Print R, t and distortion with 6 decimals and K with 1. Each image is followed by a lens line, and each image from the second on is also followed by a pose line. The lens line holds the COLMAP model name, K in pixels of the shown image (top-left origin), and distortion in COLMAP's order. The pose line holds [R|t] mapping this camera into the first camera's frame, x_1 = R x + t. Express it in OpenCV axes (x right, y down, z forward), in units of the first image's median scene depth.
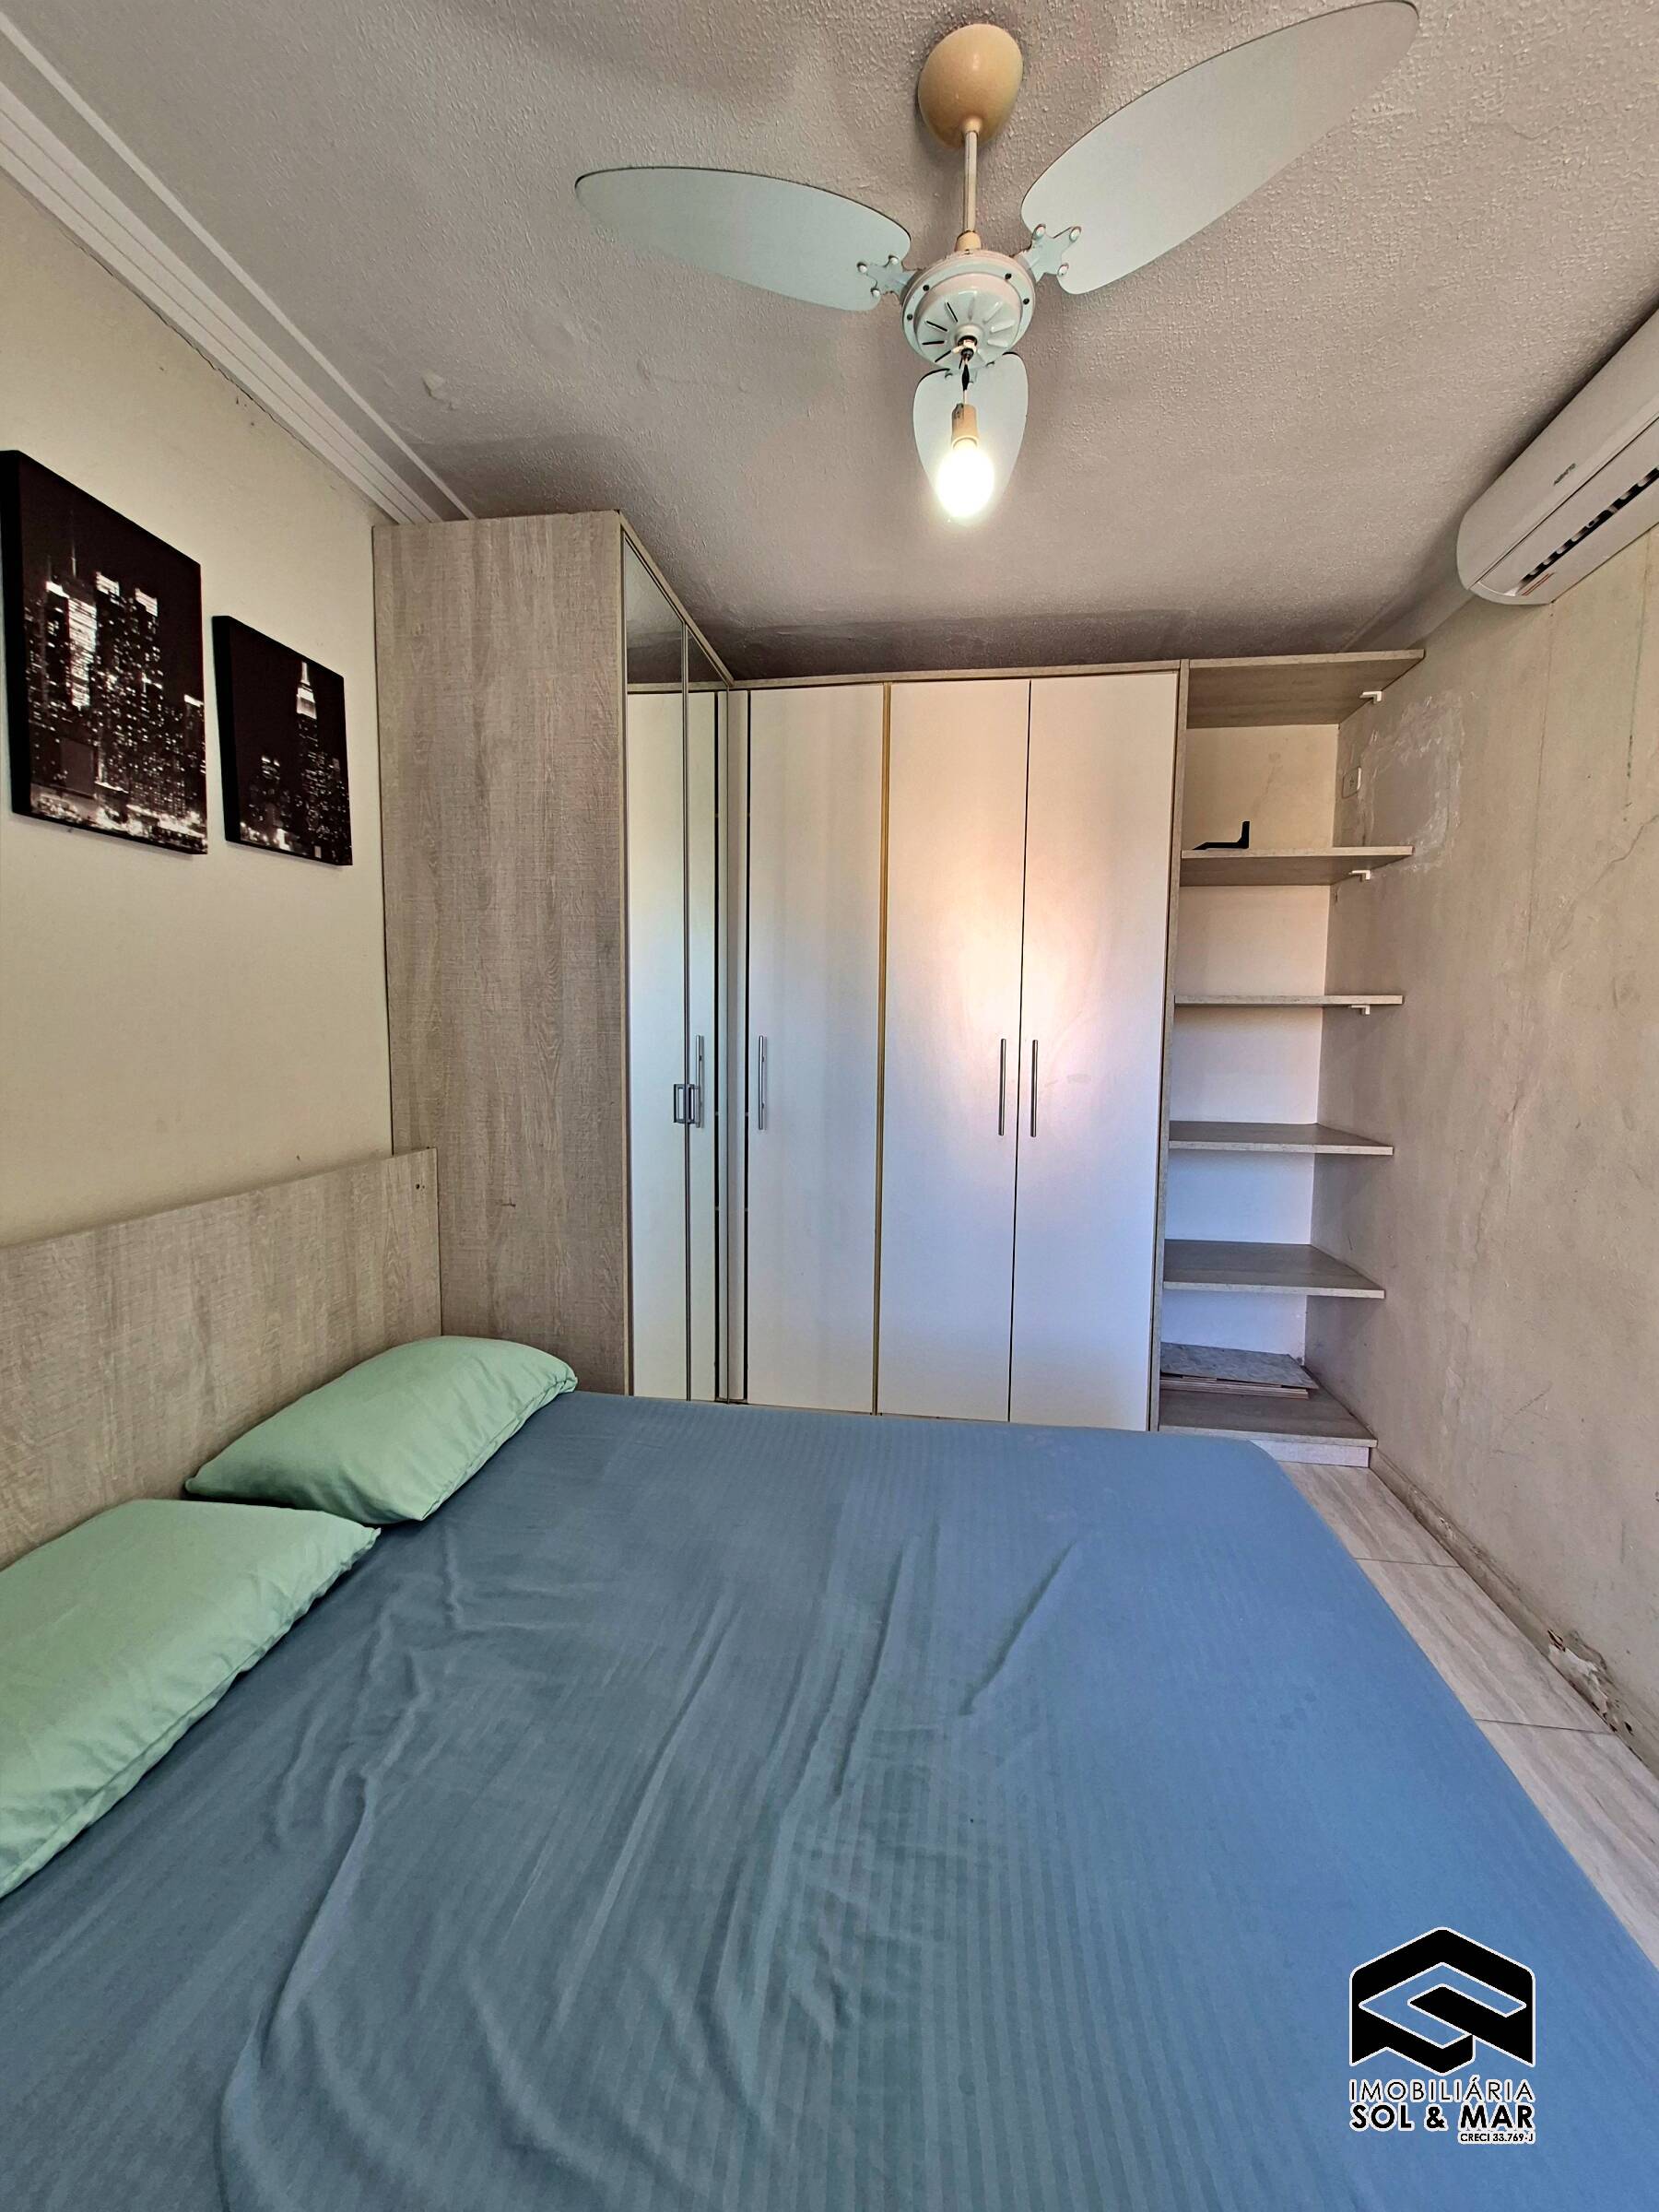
lens RADIAL K [[869.5, 0, 834.3], [0, 869.5, 1087.5], [0, 0, 1]] dist [0.007281, -0.000161]
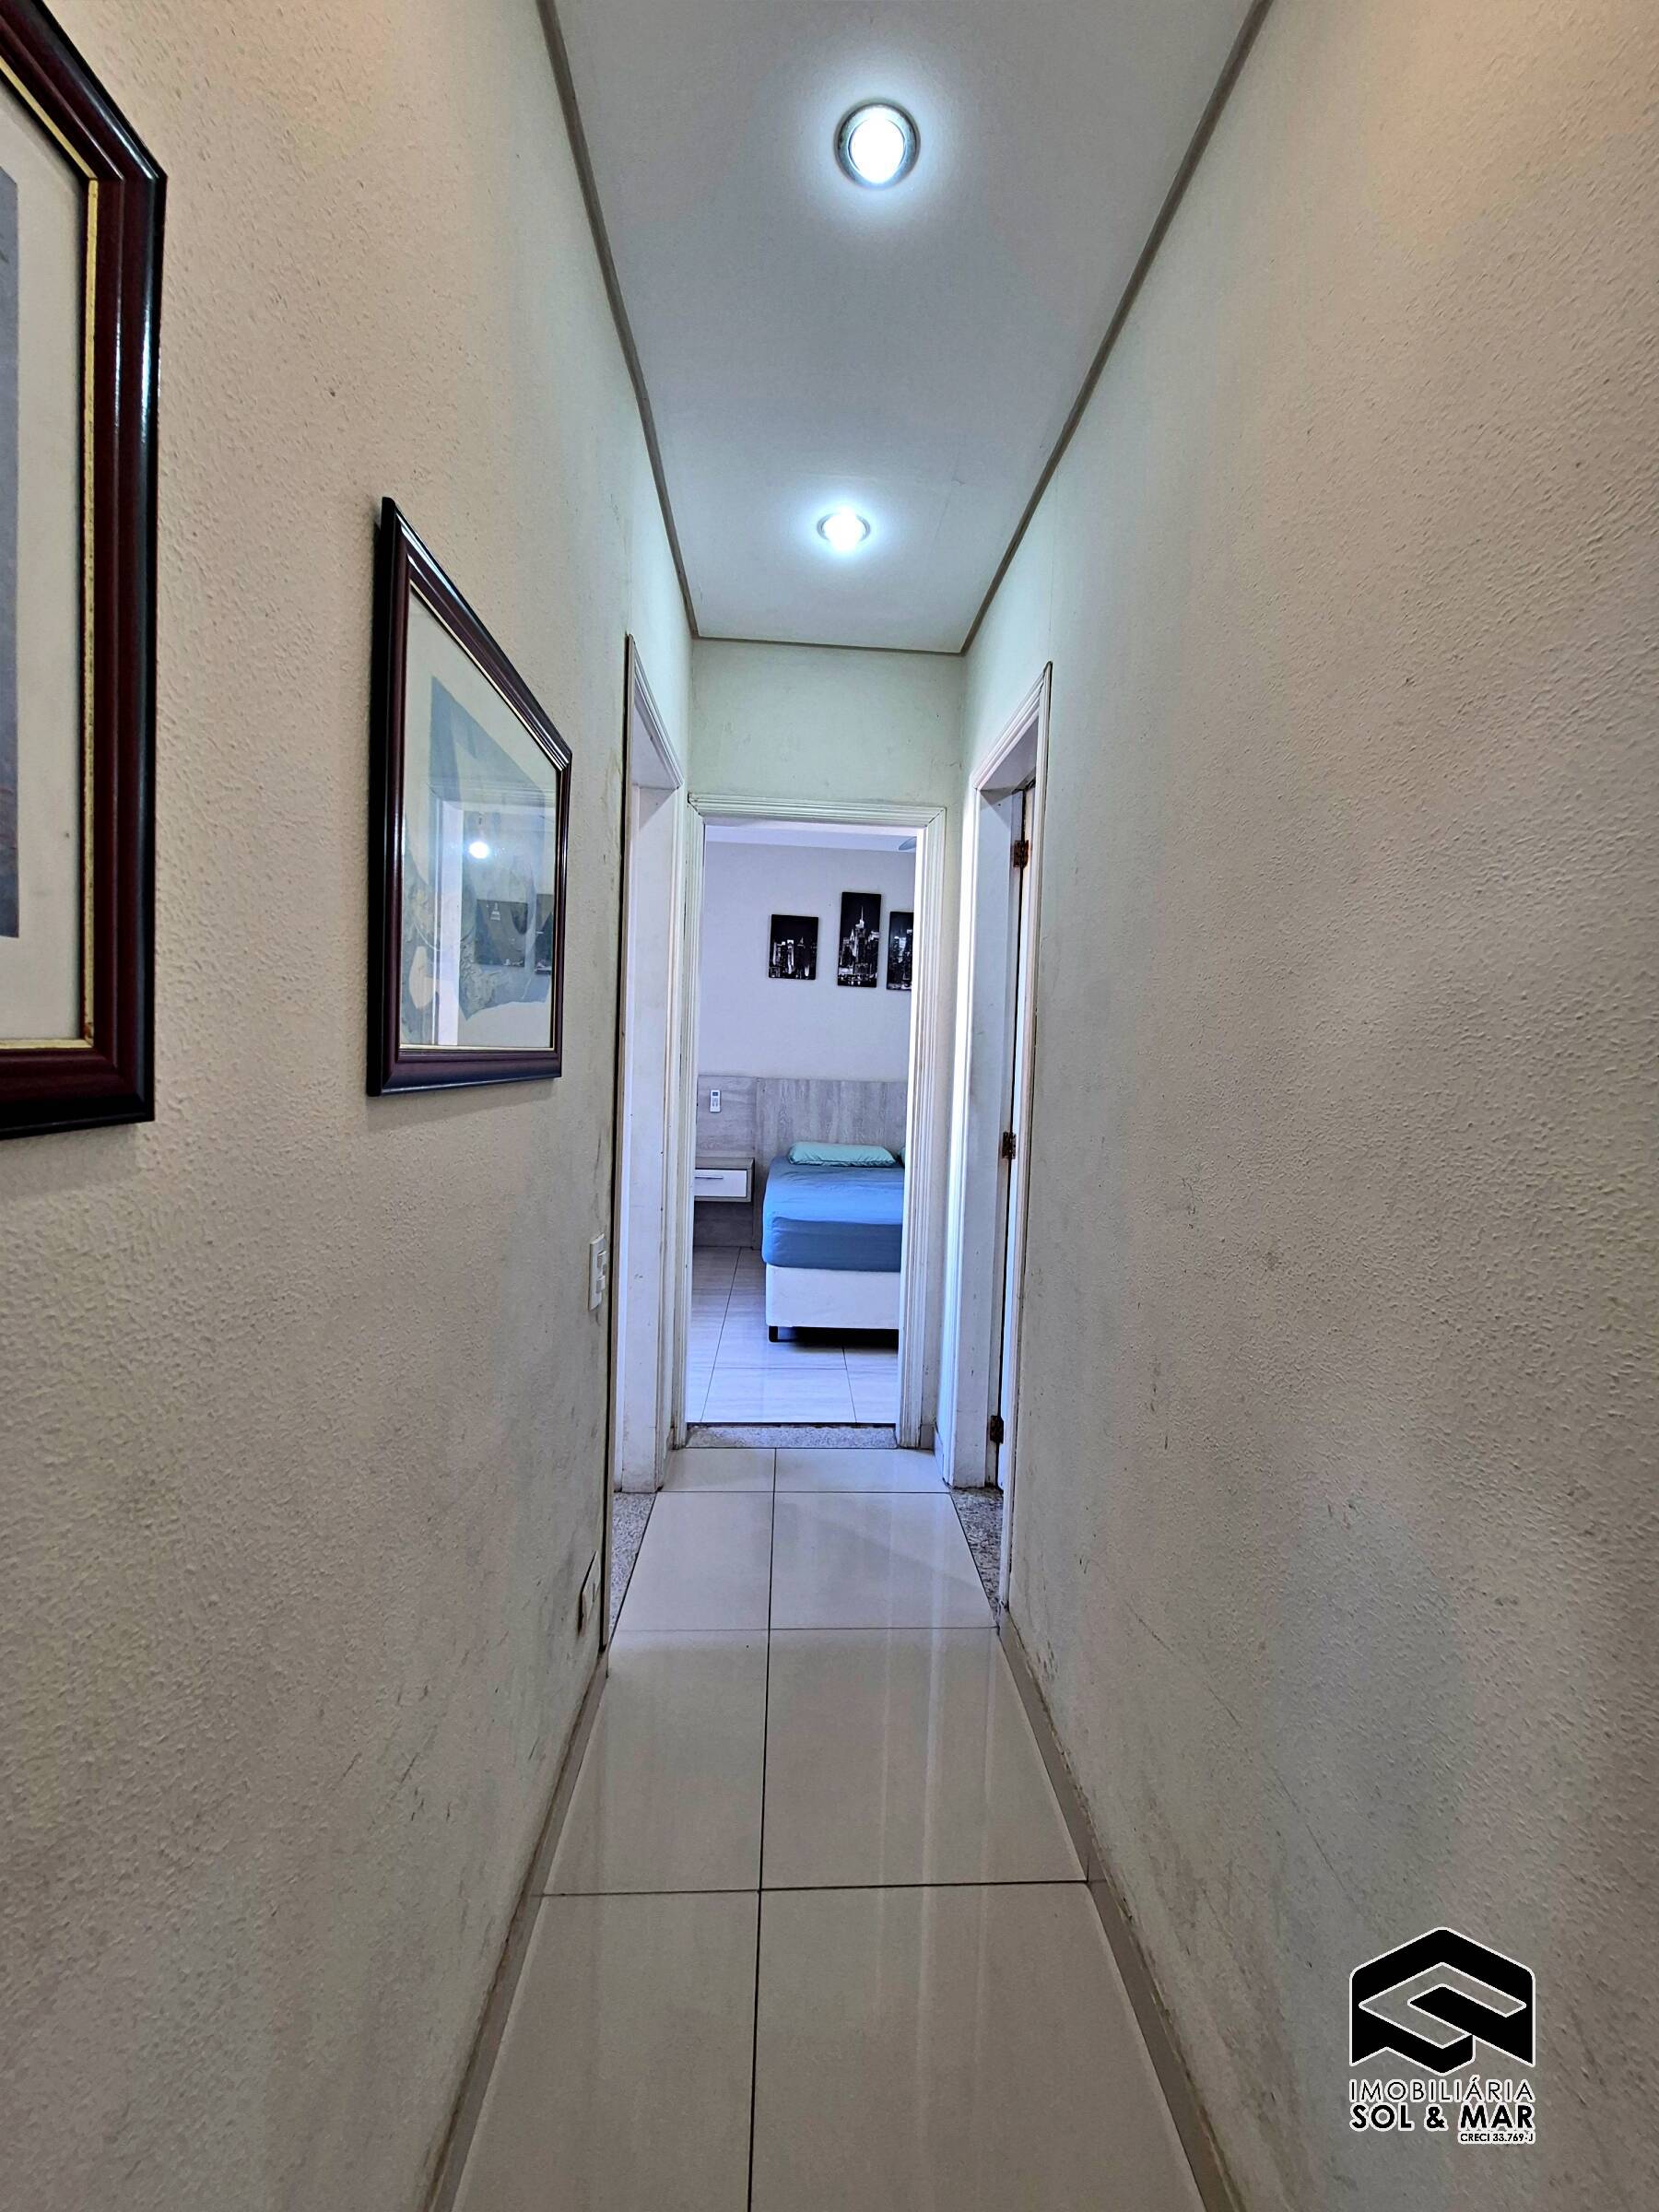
lens RADIAL K [[869.5, 0, 834.3], [0, 869.5, 1087.5], [0, 0, 1]] dist [0.007281, -0.000161]
pose [[0.181320, 0.039772, -0.982620, 2.556163], [-0.106484, 0.994101, 0.020588, 0.094096], [0.977642, 0.100901, 0.184485, -0.026612]]
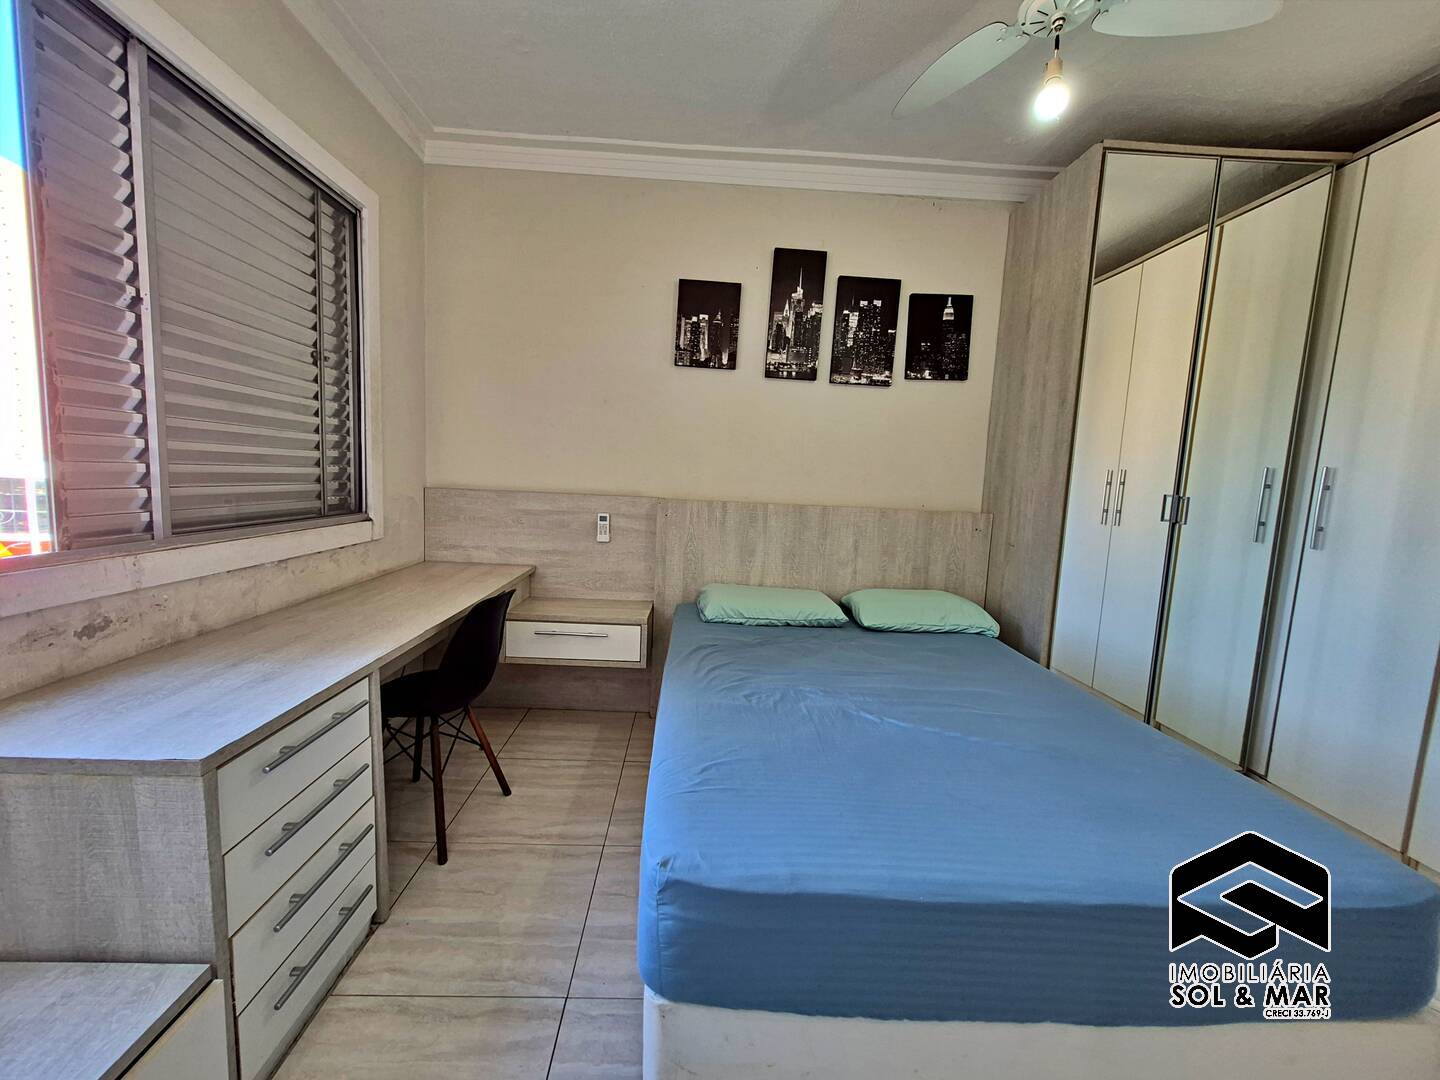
lens RADIAL K [[566.1, 0, 711.2], [0, 566.1, 530.6], [0, 0, 1]] dist [0.007281, -0.000161]
pose [[0.157505, 0.097742, -0.982669, 0.910380], [-0.118766, 0.989742, 0.079409, 0.100778], [0.980350, 0.104200, 0.167498, 0.177735]]
